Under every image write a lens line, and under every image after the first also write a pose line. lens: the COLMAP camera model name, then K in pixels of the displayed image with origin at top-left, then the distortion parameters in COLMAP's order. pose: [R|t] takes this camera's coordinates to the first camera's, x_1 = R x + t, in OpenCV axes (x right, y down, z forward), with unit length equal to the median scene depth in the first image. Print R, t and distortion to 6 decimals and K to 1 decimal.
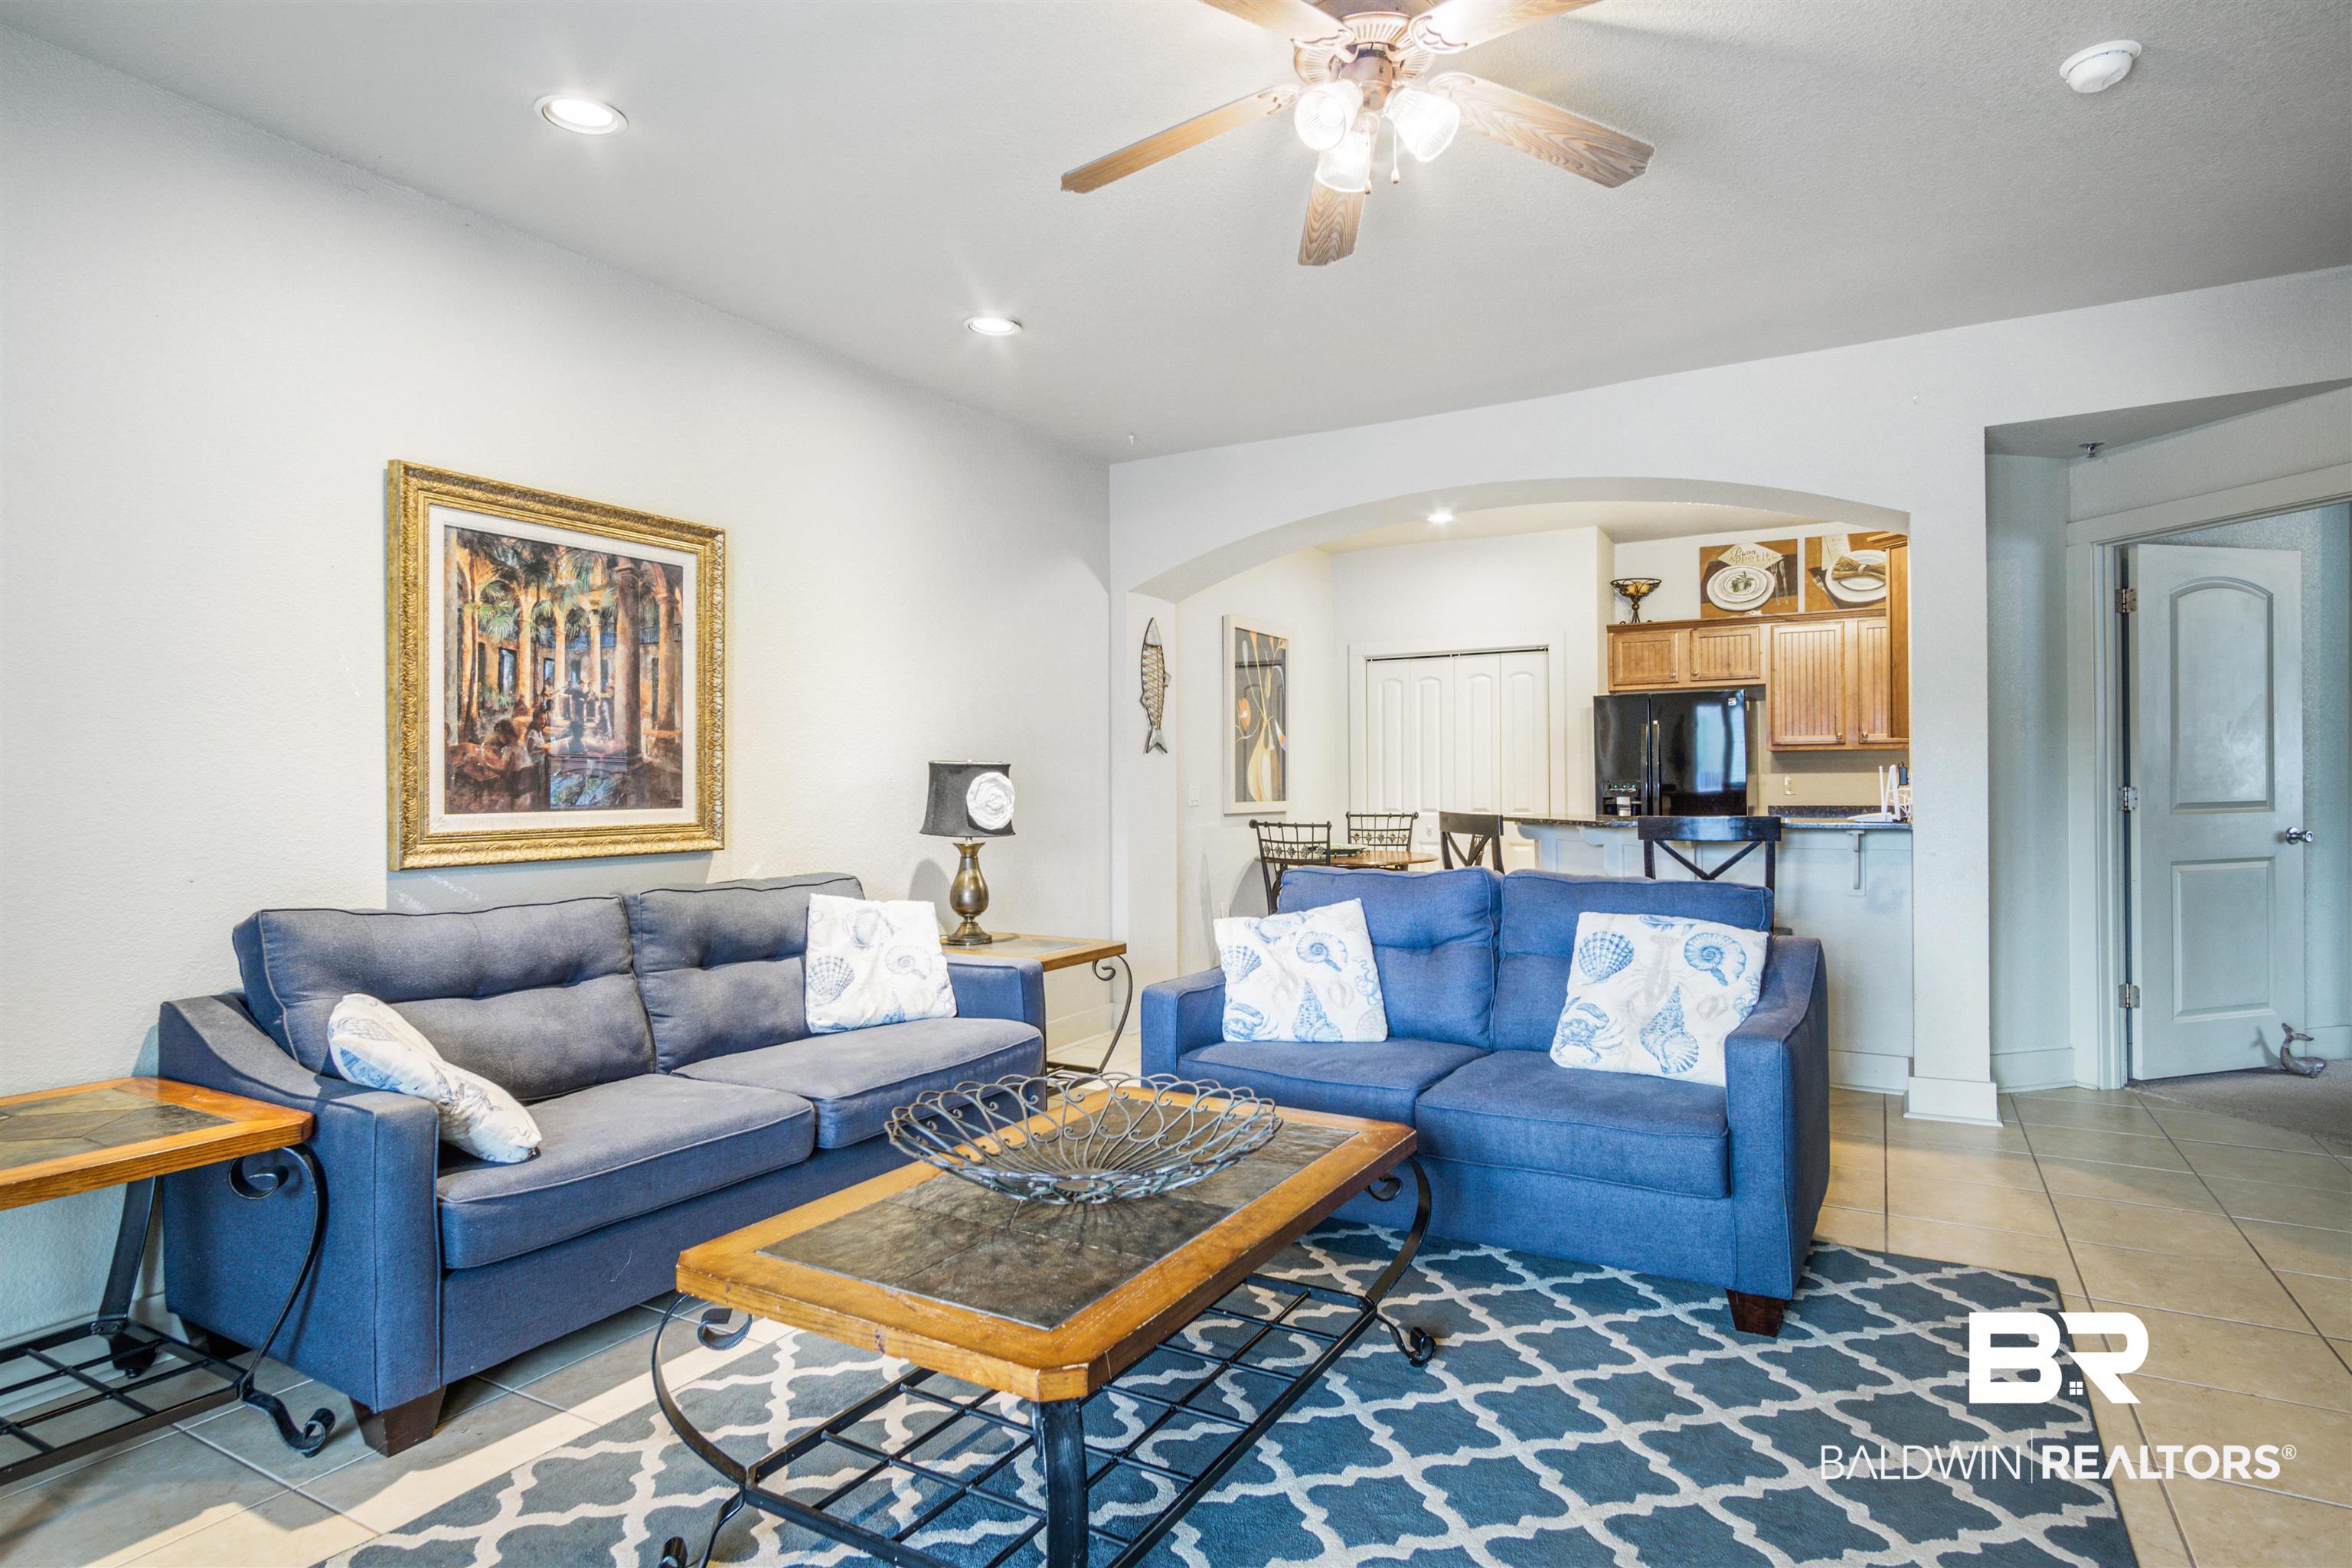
lens RADIAL K [[1256.5, 0, 1164.5], [0, 1256.5, 780.4], [0, 0, 1]] dist [-0.019636, 0.010239]
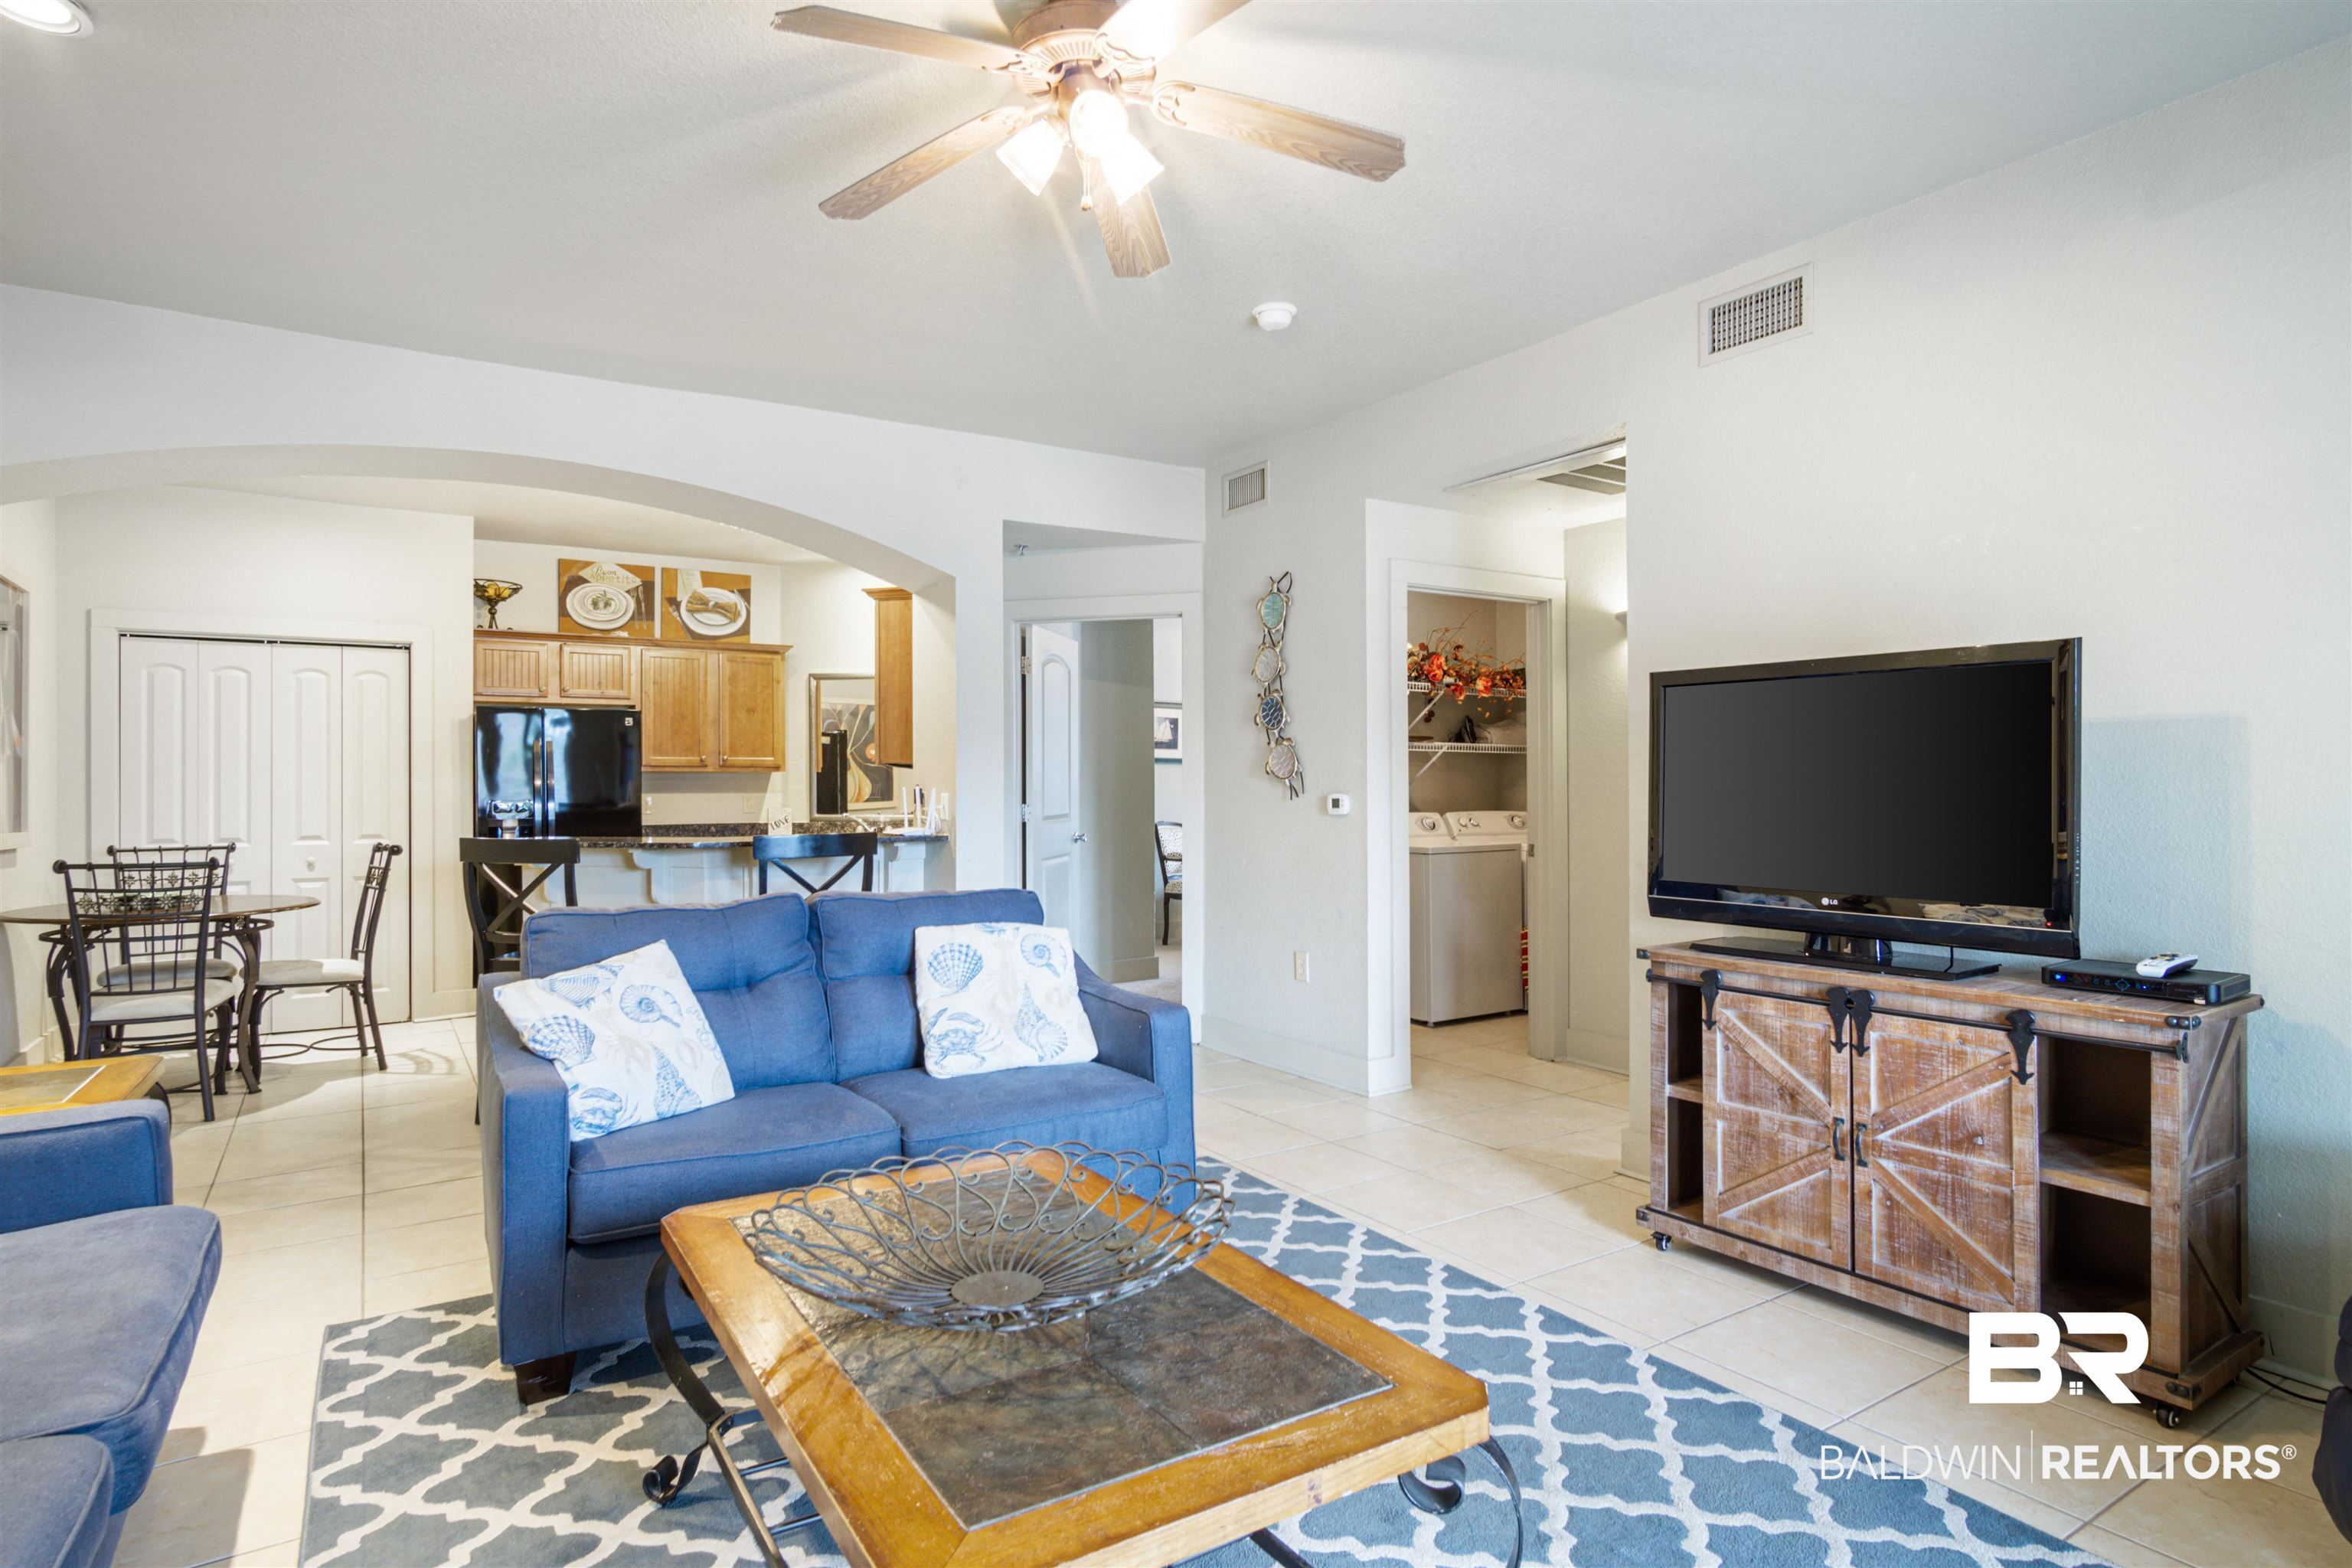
lens RADIAL K [[1250.4, 0, 1140.2], [0, 1250.4, 776.8], [0, 0, 1]] dist [0.002003, 0.001861]
pose [[0.471523, 0.013934, 0.881744, -0.463317], [0.002240, 0.999853, -0.016998, -0.000970], [-0.881851, 0.009990, 0.471422, 0.333775]]
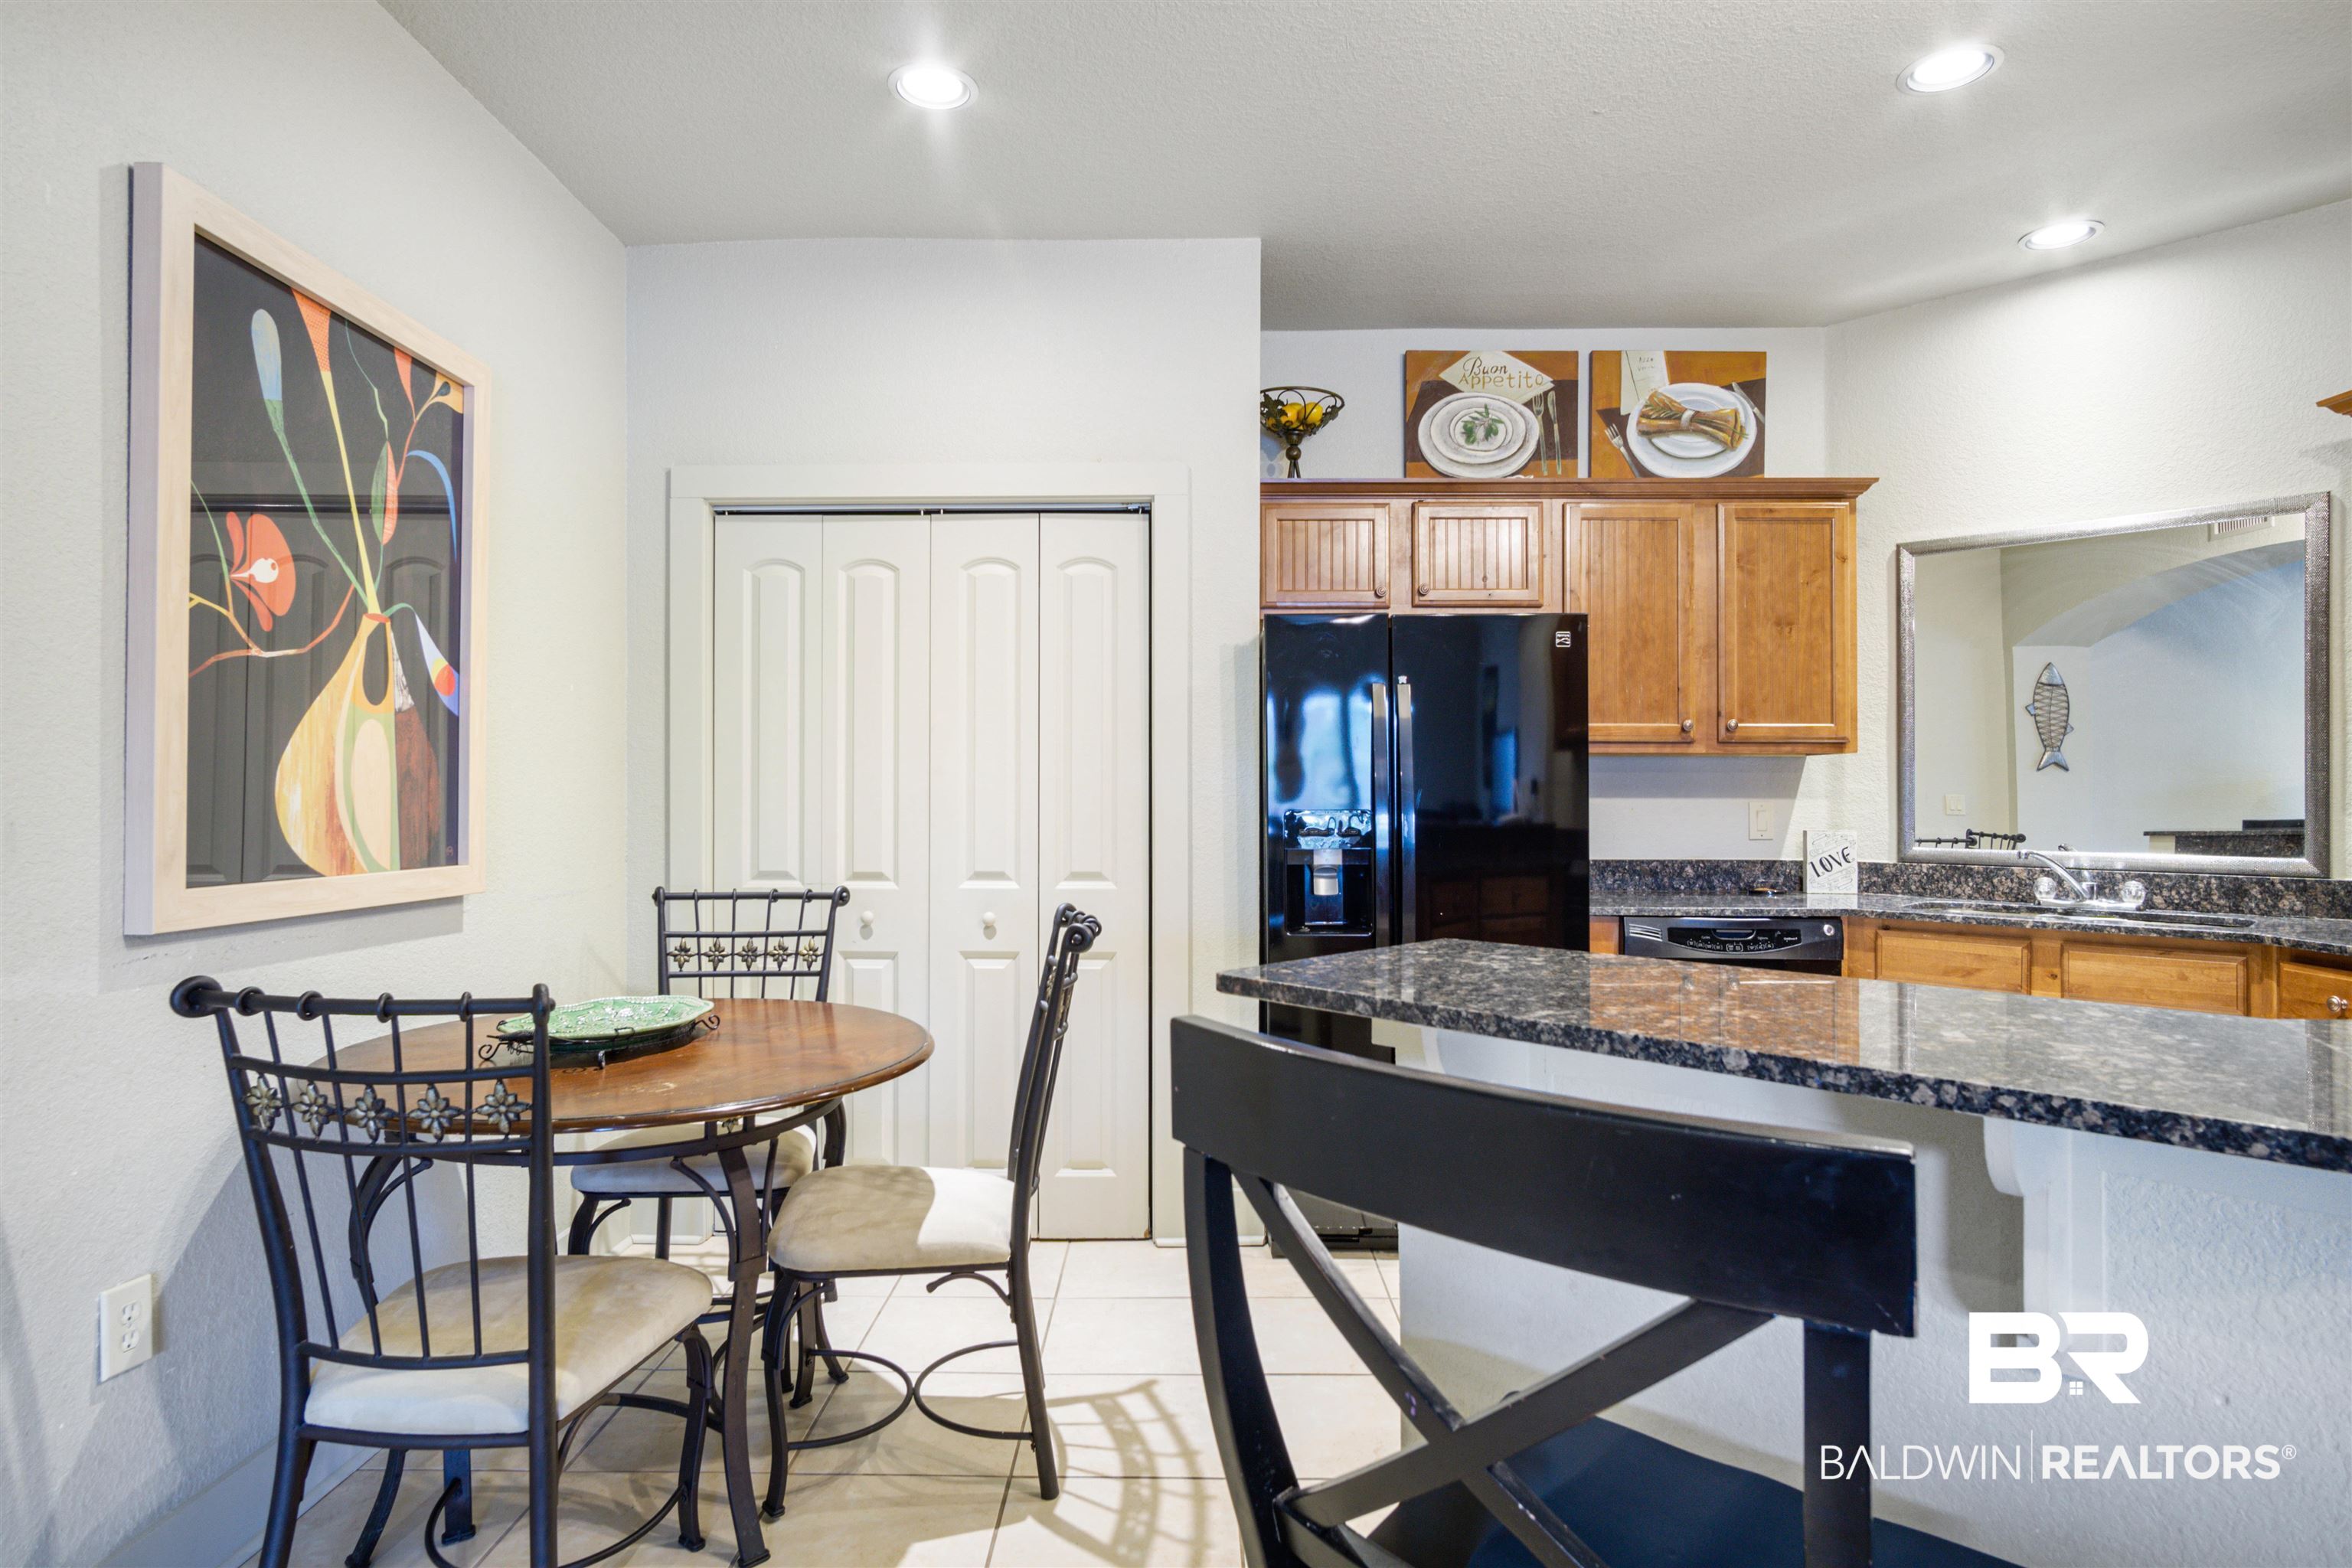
lens RADIAL K [[1256.5, 0, 1164.5], [0, 1256.5, 780.4], [0, 0, 1]] dist [-0.019636, 0.010239]
pose [[0.874424, 0.015373, 0.484919, 0.213794], [-0.008901, 0.999838, -0.015646, -0.005940], [-0.485081, 0.009365, 0.874419, 1.330940]]
